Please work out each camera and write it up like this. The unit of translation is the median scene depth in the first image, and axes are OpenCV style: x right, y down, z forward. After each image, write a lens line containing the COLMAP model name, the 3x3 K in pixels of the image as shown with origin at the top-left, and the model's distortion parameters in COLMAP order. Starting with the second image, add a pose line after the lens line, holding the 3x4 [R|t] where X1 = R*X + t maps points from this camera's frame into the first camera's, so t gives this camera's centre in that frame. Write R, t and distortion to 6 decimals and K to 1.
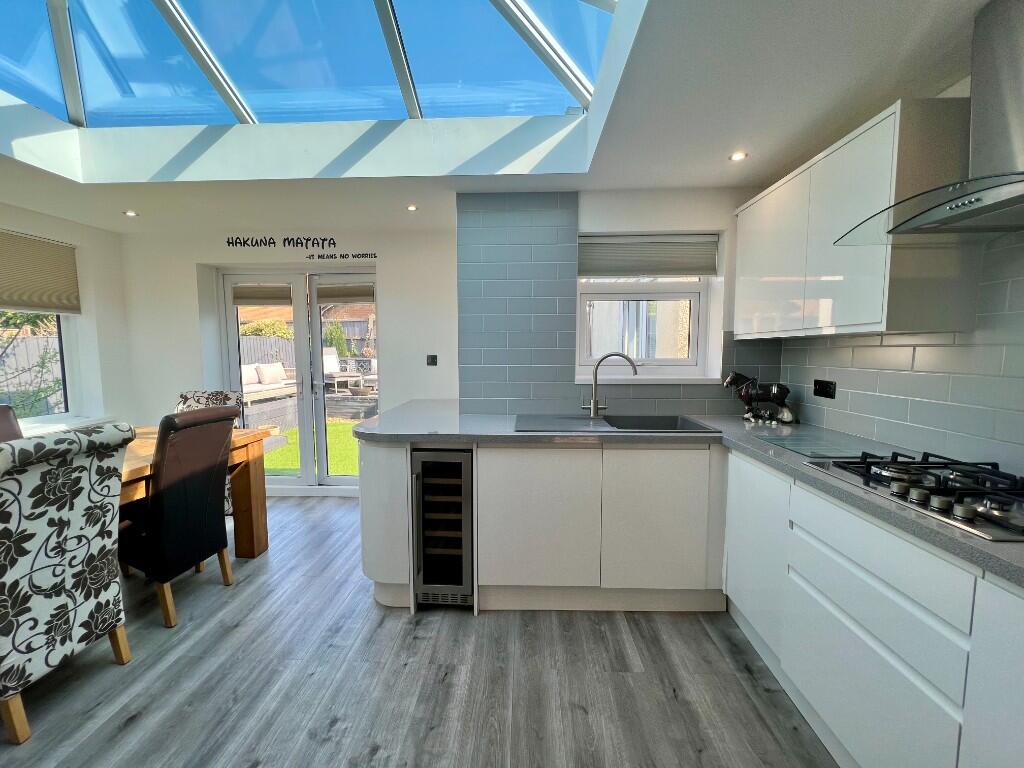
lens RADIAL K [[412.6, 0, 507.9], [0, 412.6, 387.6], [0, 0, 1]] dist [-0.000514, -0.000624]
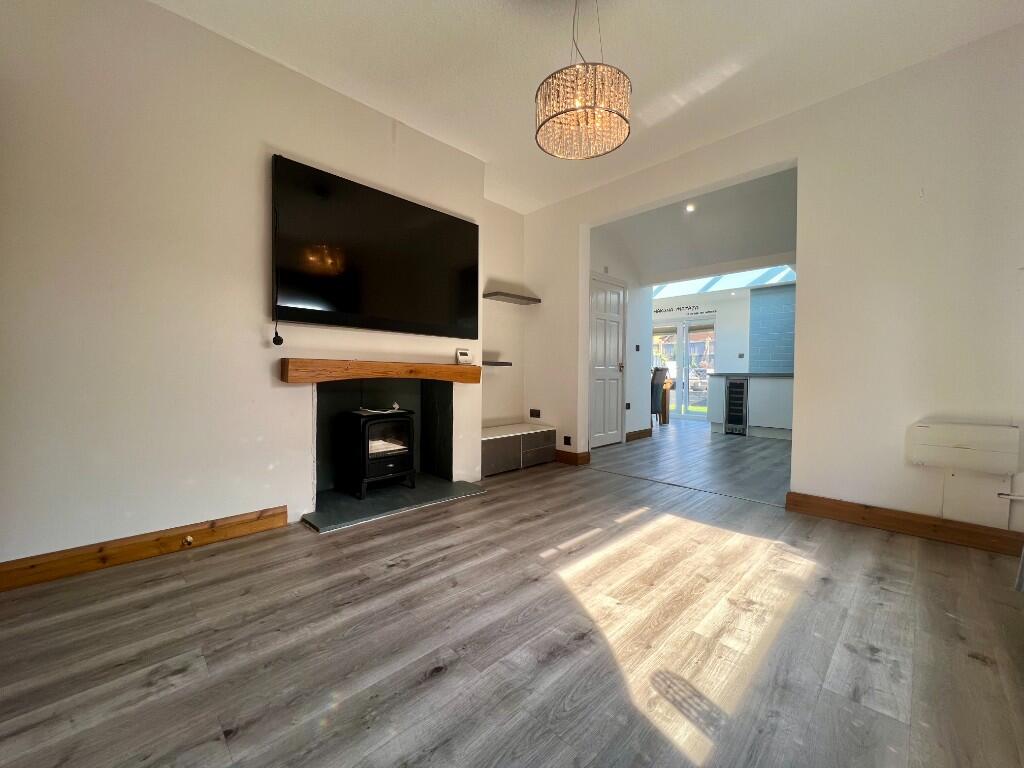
lens RADIAL K [[412.6, 0, 516.0], [0, 412.6, 379.4], [0, 0, 1]] dist [-0.000514, -0.000624]
pose [[0.737793, 0.019858, -0.674735, 0.671405], [-0.074064, 0.995914, -0.051675, 0.420655], [0.670951, 0.088099, 0.736249, -2.268285]]
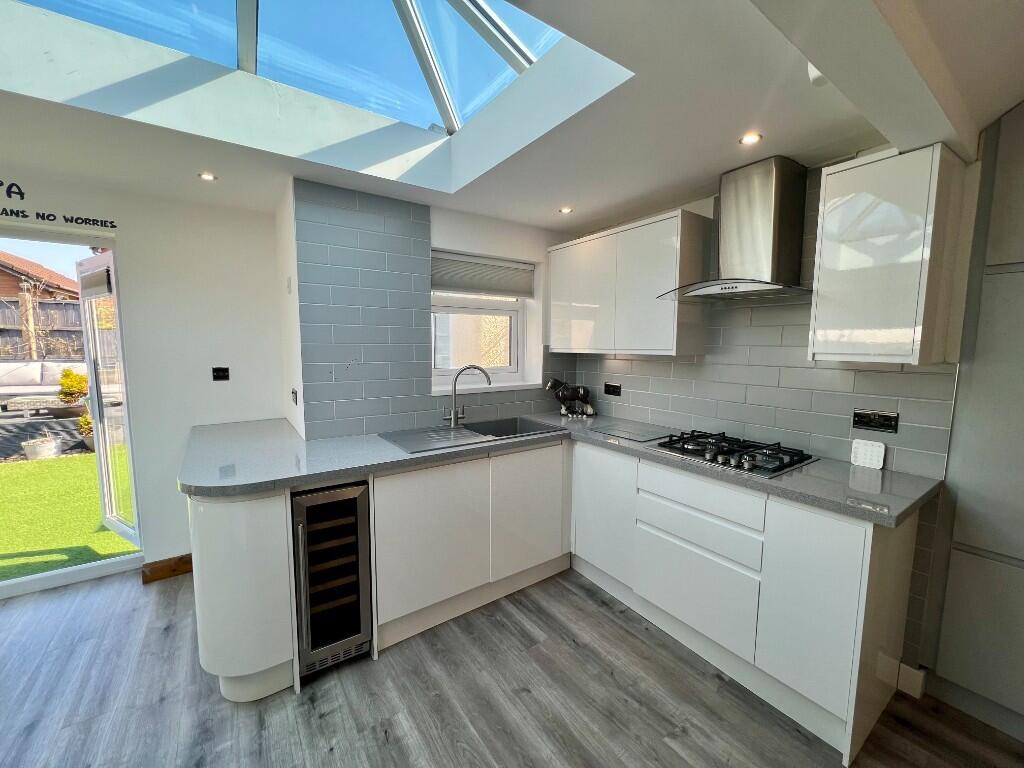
lens RADIAL K [[412.6, 0, 513.0], [0, 412.6, 388.2], [0, 0, 1]] dist [-0.001353, 0.000246]
pose [[0.795143, -0.058747, 0.603569, -0.351613], [0.047638, 0.998272, 0.034406, -0.065269], [-0.604548, 0.001395, 0.796568, 0.086390]]
